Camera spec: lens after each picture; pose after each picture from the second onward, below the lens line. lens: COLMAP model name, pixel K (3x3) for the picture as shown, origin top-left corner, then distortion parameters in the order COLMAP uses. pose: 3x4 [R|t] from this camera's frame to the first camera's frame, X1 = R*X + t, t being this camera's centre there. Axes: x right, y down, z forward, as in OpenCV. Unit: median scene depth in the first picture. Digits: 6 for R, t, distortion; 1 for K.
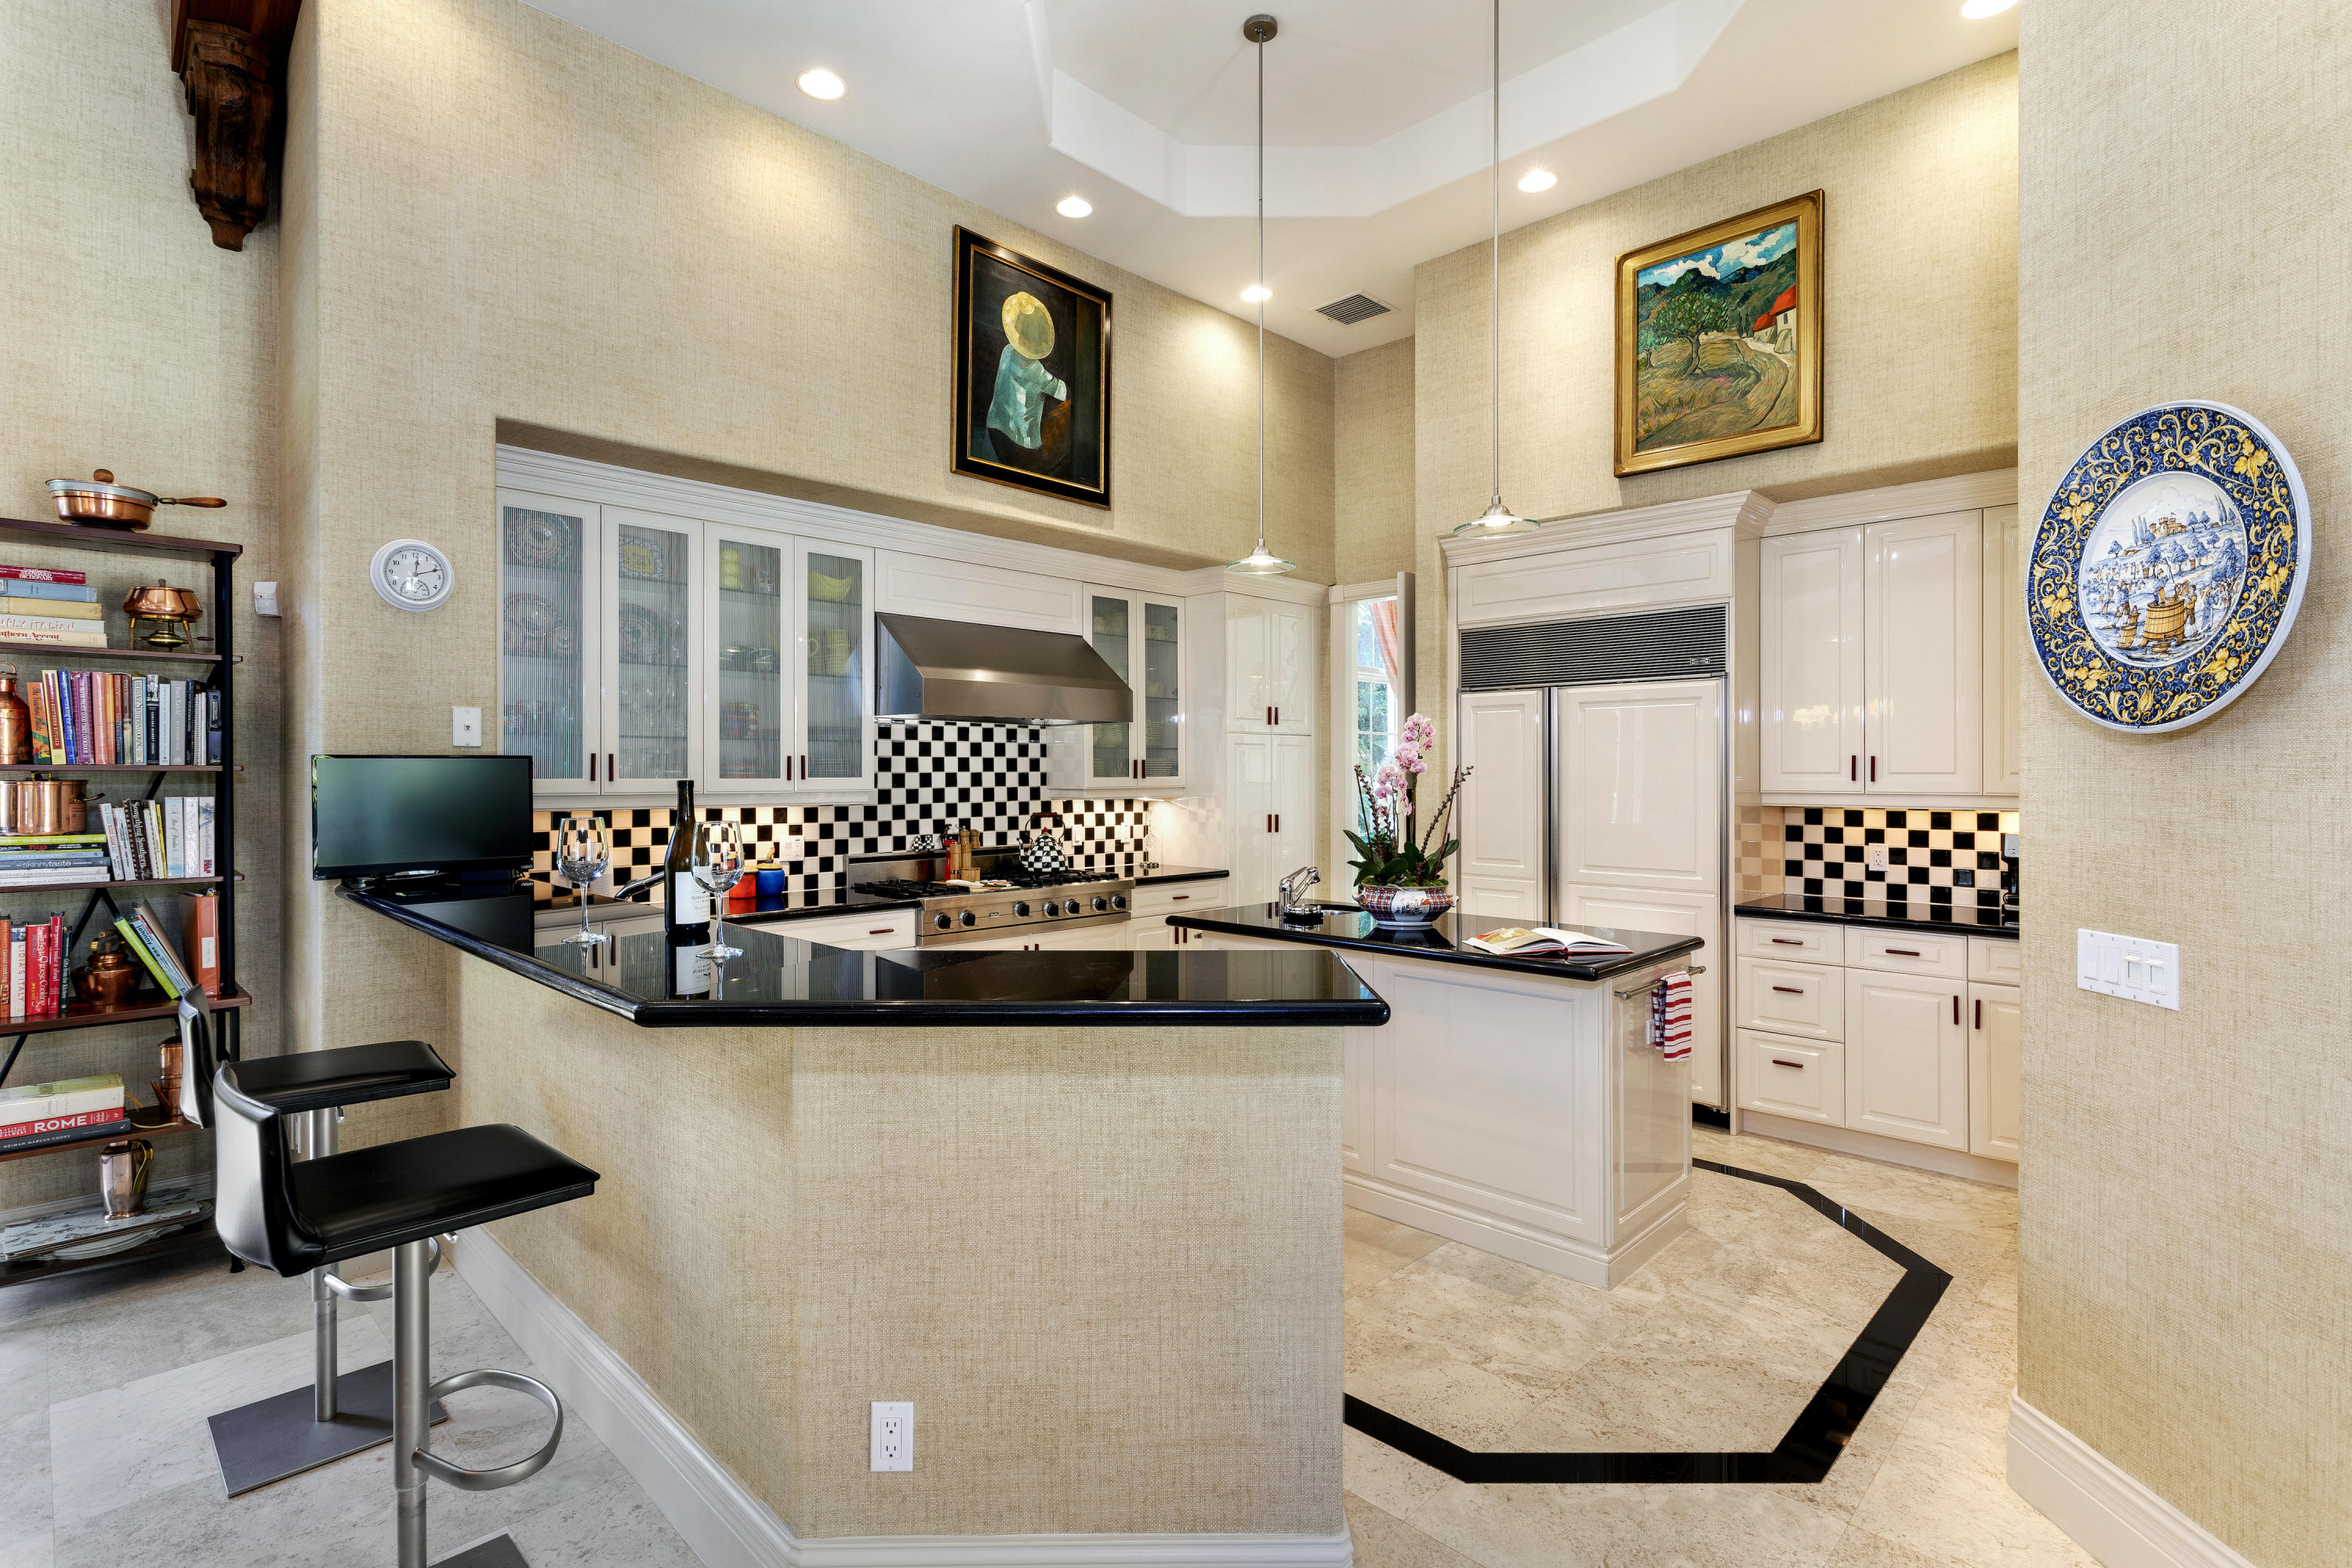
lens RADIAL K [[1092.0, 0, 1168.0], [0, 1092.0, 764.6], [0, 0, 1]] dist [0.001800, 0.000388]
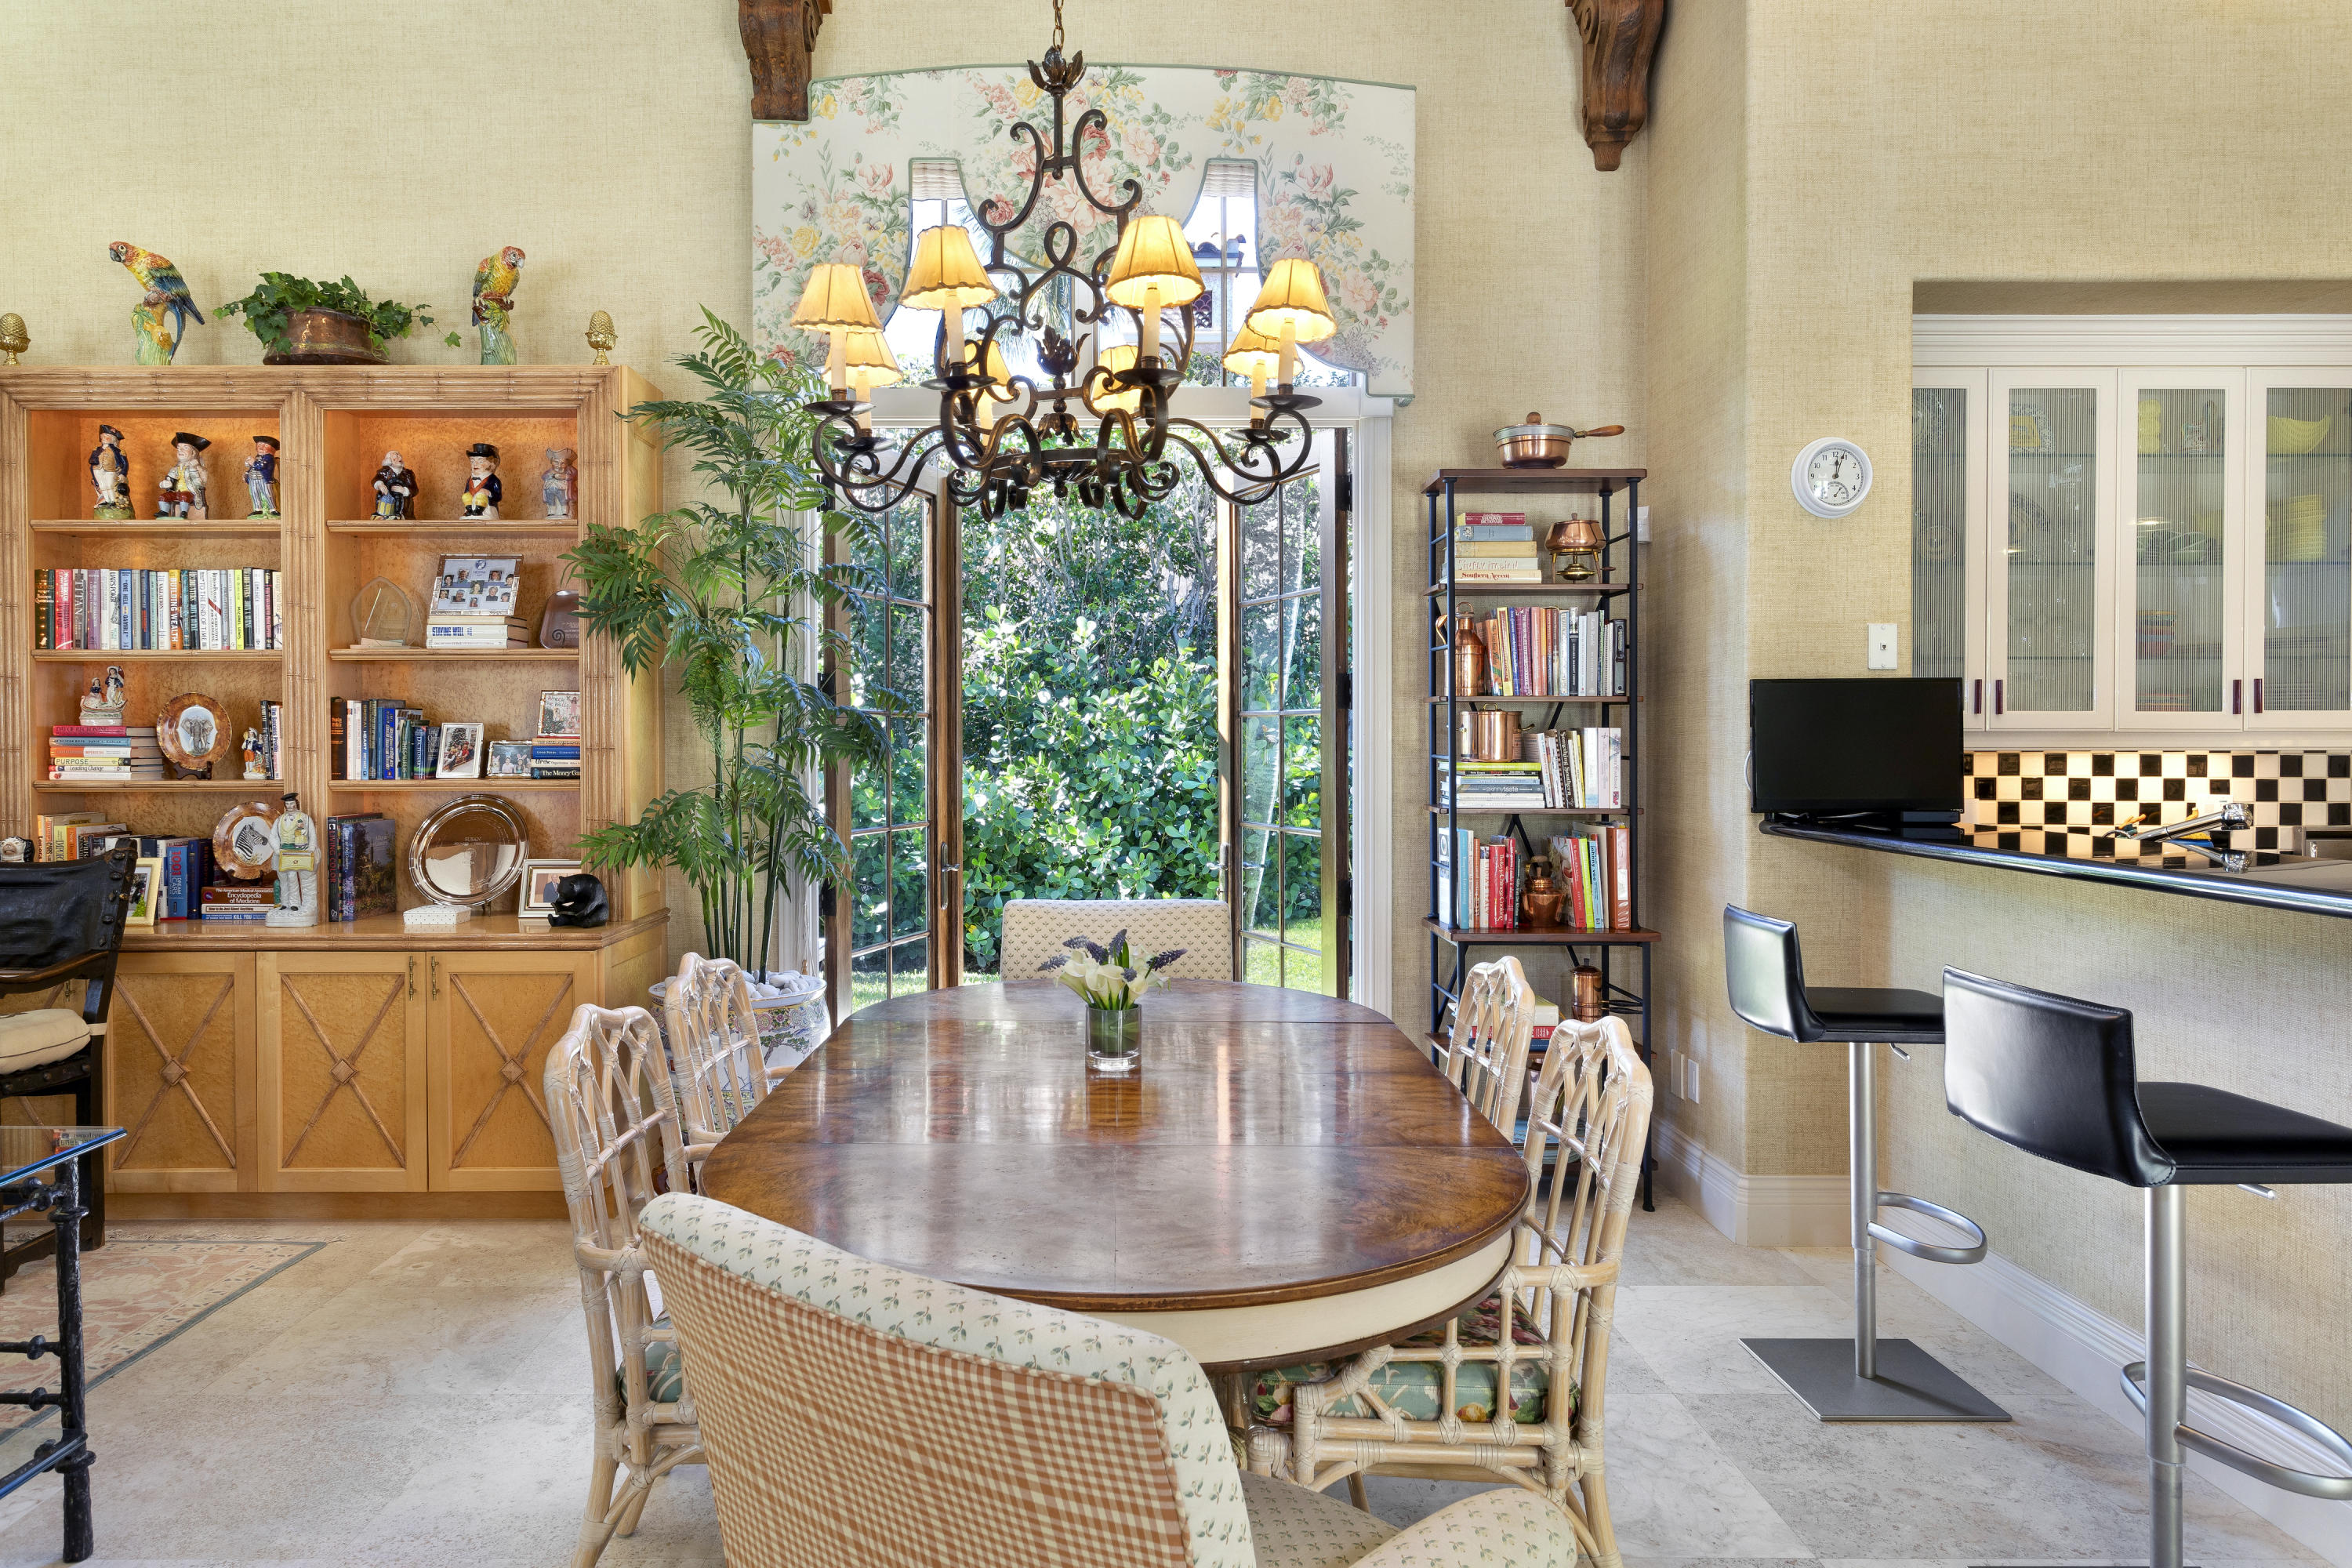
lens RADIAL K [[1470.2, 0, 1192.4], [0, 1470.2, 738.8], [0, 0, 1]] dist [0.009201, 0.000530]
pose [[0.711981, 0.000271, -0.702199, -0.215748], [0.004768, 0.999975, 0.005220, 0.030930], [0.702183, -0.007064, 0.711962, -0.220962]]
